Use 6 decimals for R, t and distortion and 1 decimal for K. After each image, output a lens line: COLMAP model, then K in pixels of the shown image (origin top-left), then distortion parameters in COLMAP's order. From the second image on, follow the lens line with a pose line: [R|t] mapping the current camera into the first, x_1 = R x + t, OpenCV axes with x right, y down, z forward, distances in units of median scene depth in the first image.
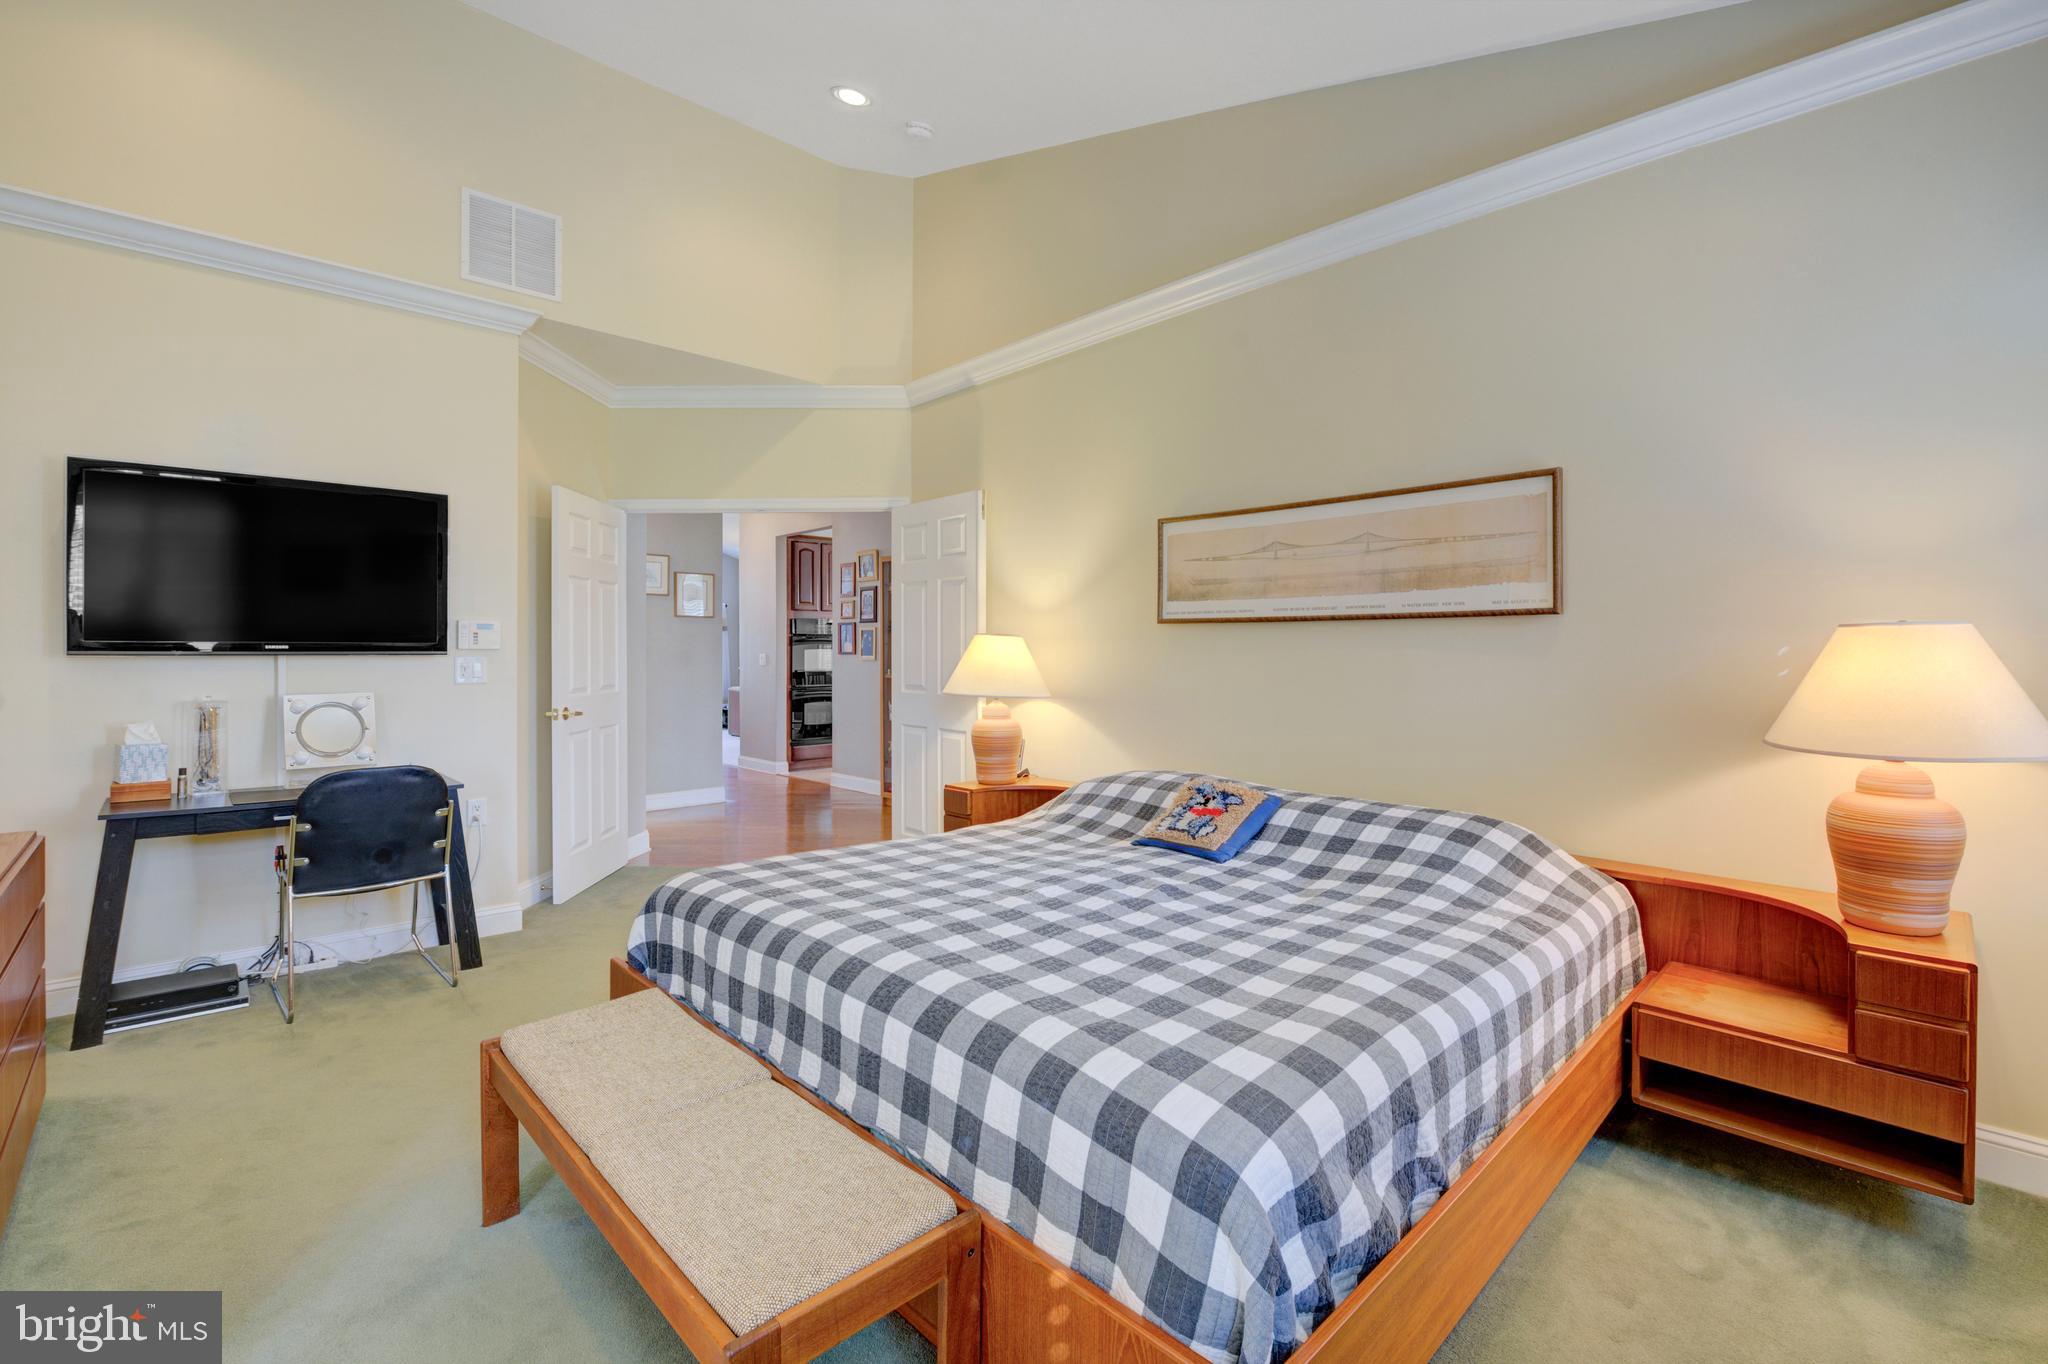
lens RADIAL K [[893.7, 0, 1032.2], [0, 893.7, 661.3], [0, 0, 1]] dist [-0.002893, -0.000424]
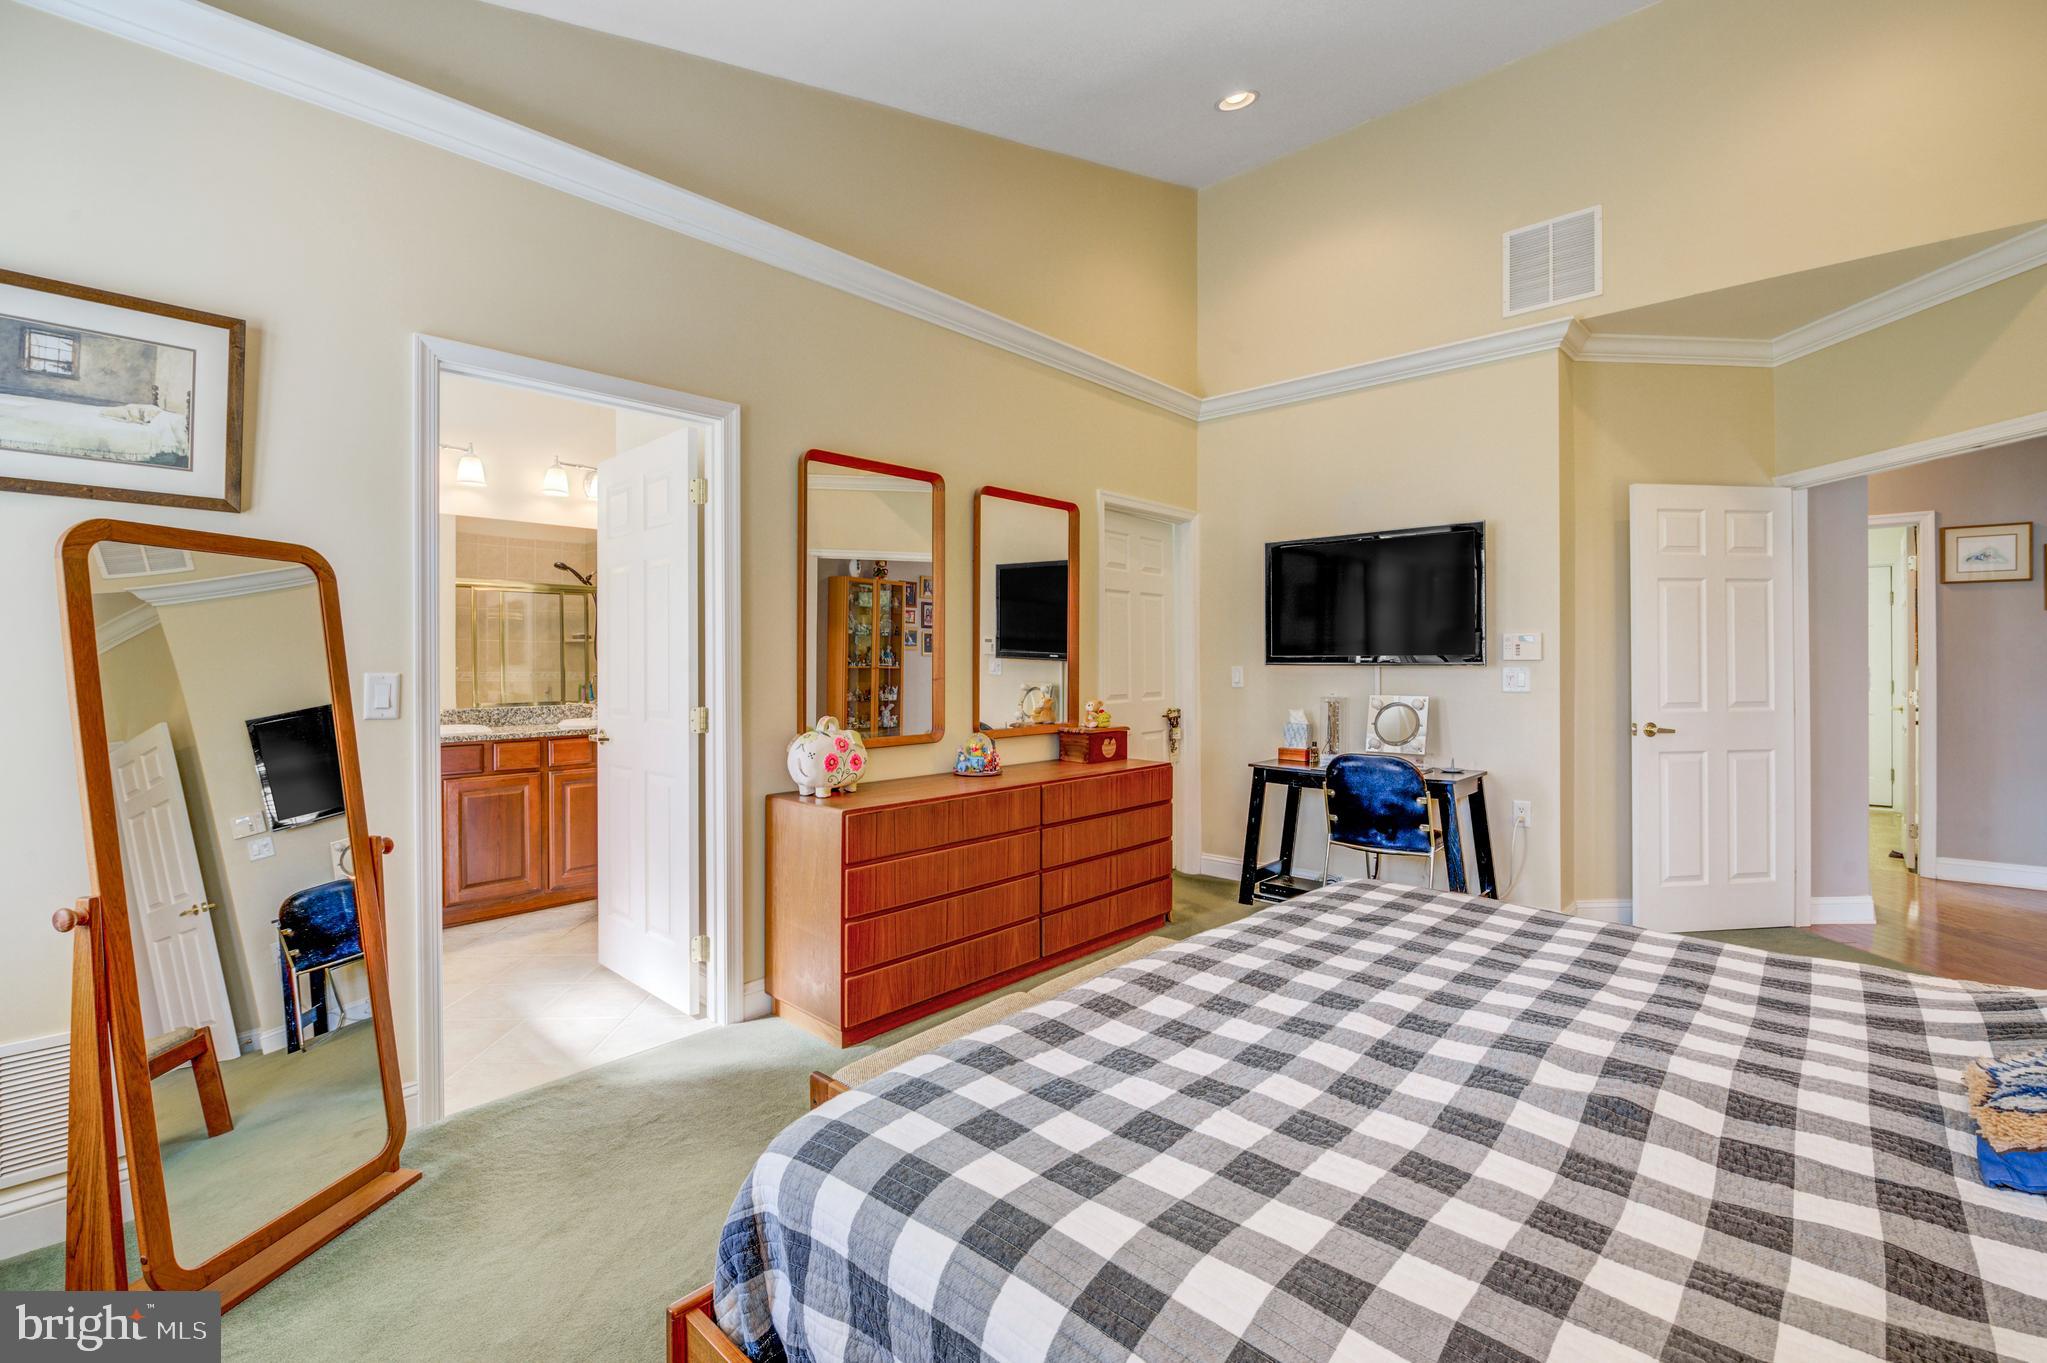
lens RADIAL K [[893.2, 0, 1031.7], [0, 893.2, 660.8], [0, 0, 1]] dist [-0.002893, -0.000424]
pose [[0.054860, -0.006655, -0.998472, 0.453422], [-0.007924, 0.999943, -0.007100, -0.000389], [0.998463, 0.008302, 0.054804, 0.410381]]
